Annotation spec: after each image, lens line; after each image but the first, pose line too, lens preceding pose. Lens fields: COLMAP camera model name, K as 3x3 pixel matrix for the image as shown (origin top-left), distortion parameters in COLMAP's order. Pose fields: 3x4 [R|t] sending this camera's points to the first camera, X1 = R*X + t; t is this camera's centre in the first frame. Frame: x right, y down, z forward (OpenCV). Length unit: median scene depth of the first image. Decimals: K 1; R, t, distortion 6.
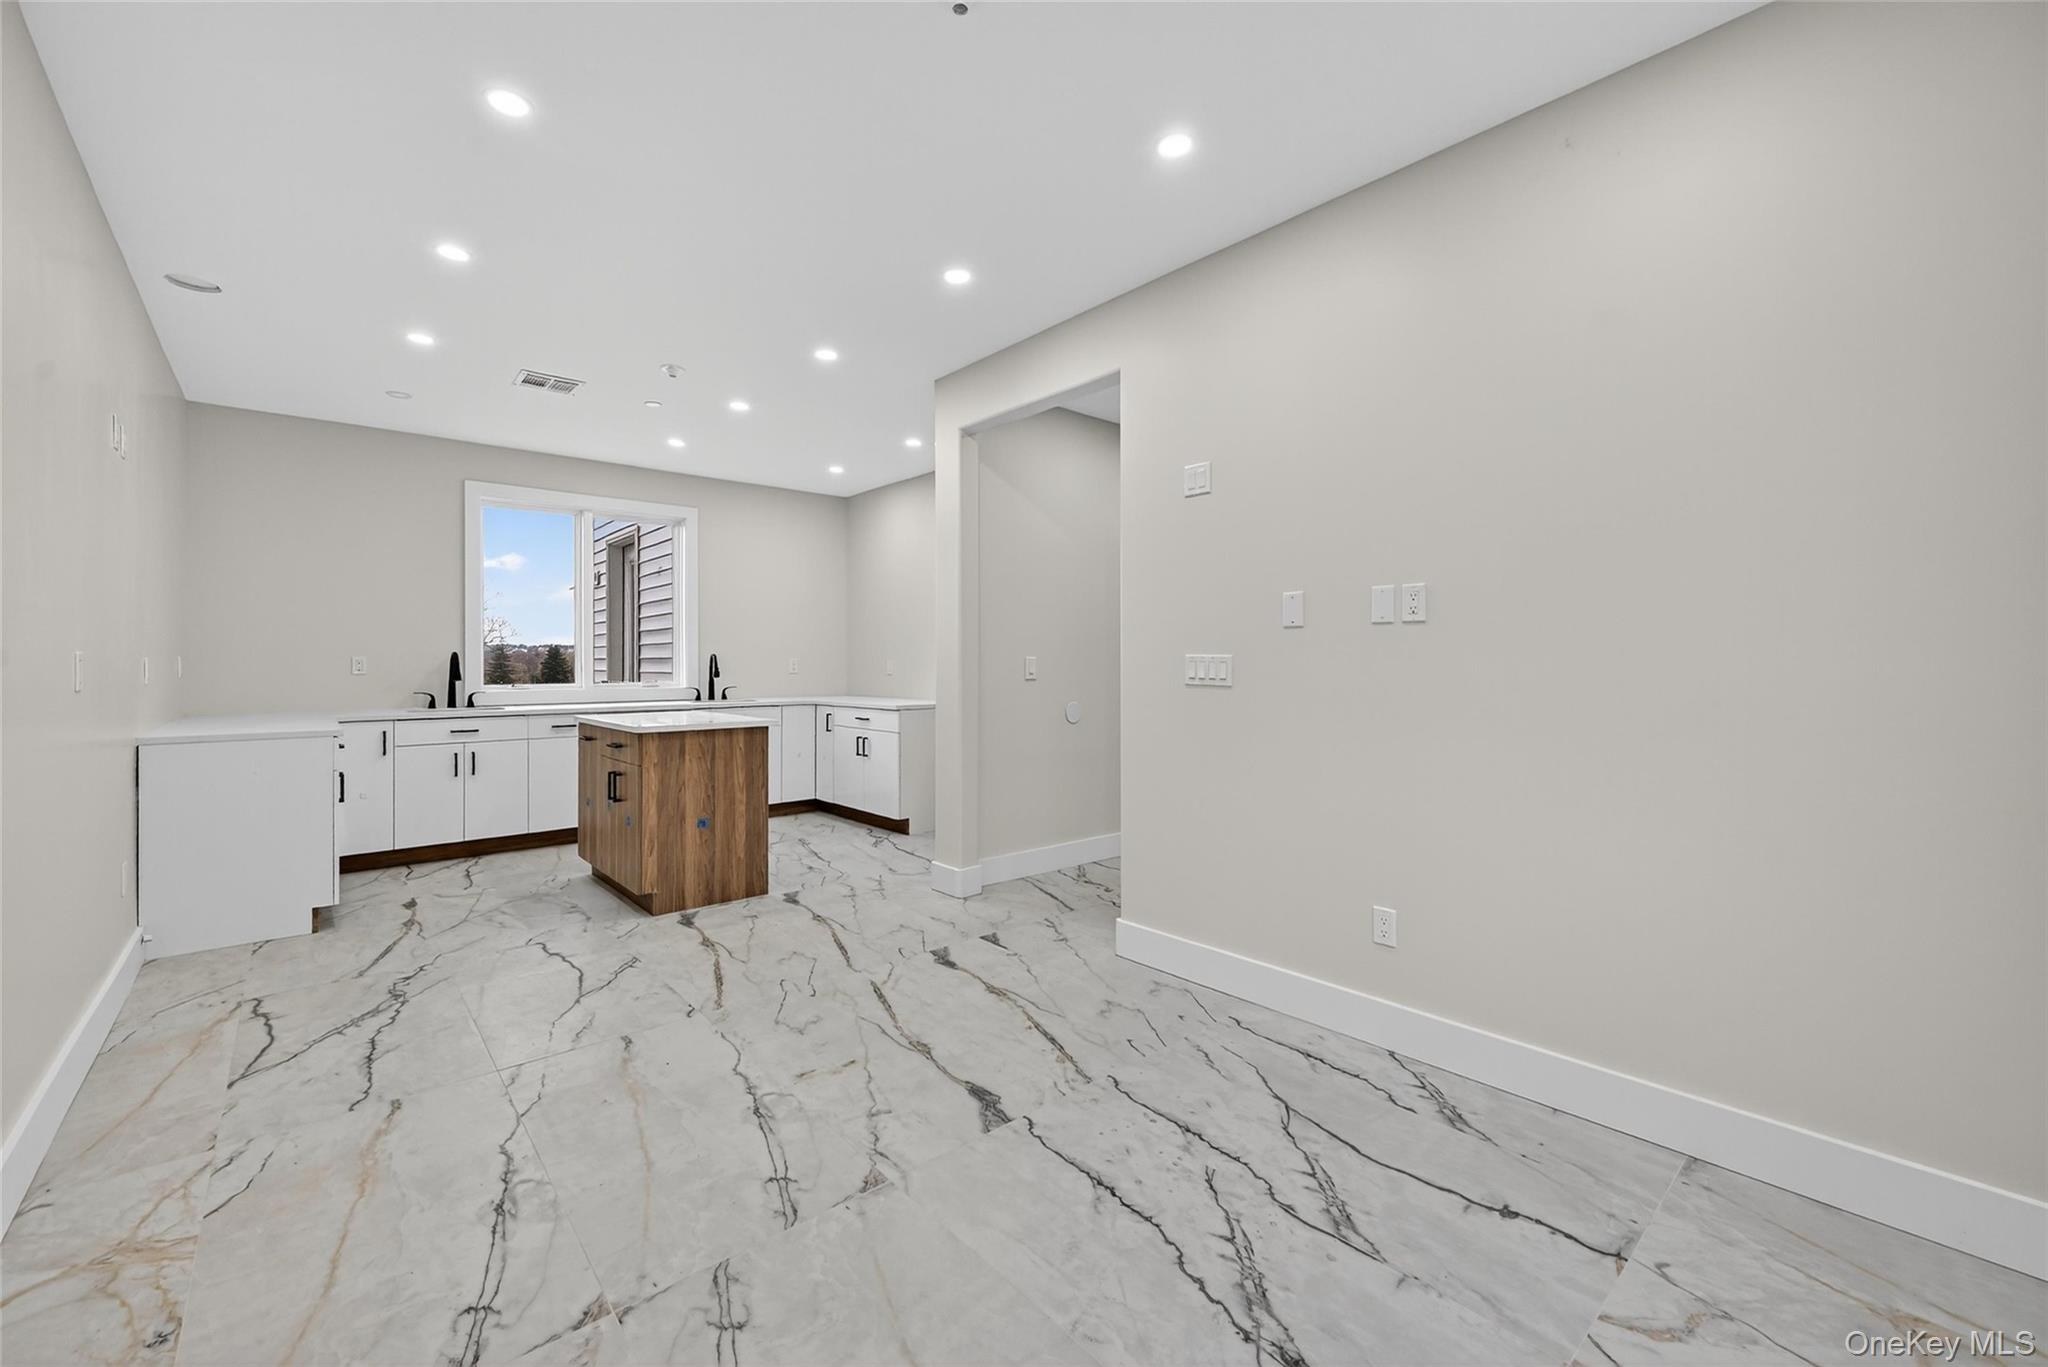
lens RADIAL K [[820.8, 0, 1037.7], [0, 820.8, 655.7], [0, 0, 1]] dist [-0.001568, -0.000028]
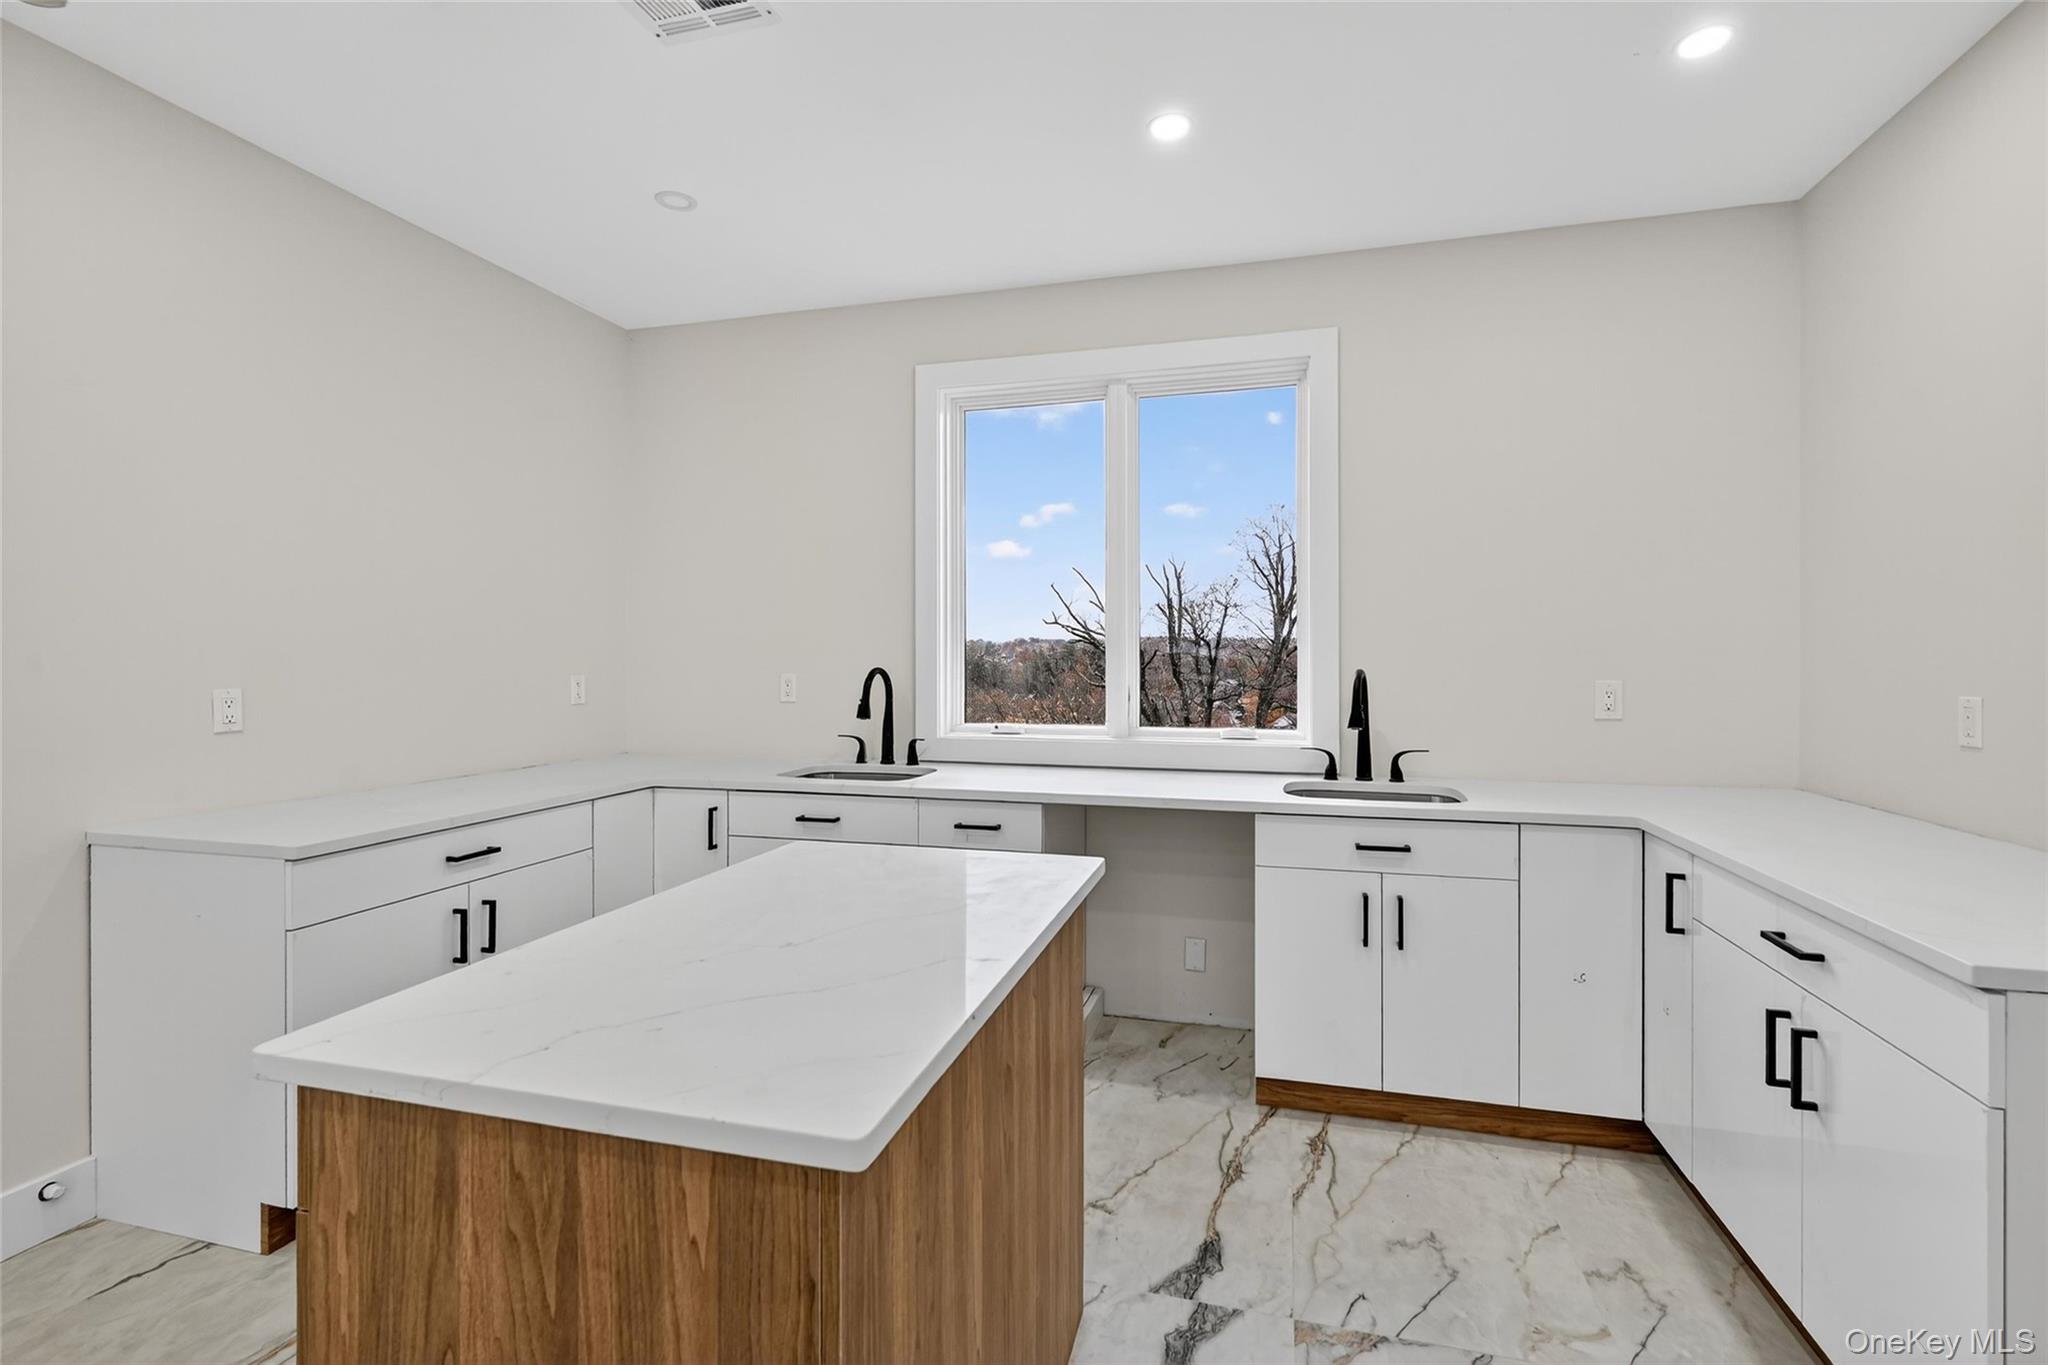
lens RADIAL K [[922.3, 0, 1022.6], [0, 922.3, 654.2], [0, 0, 1]] dist [-0.001720, -0.000384]
pose [[0.534340, -0.000435, -0.845270, -0.109351], [0.004721, 0.999986, 0.002470, -0.013080], [0.845257, -0.005311, 0.534334, 0.696320]]
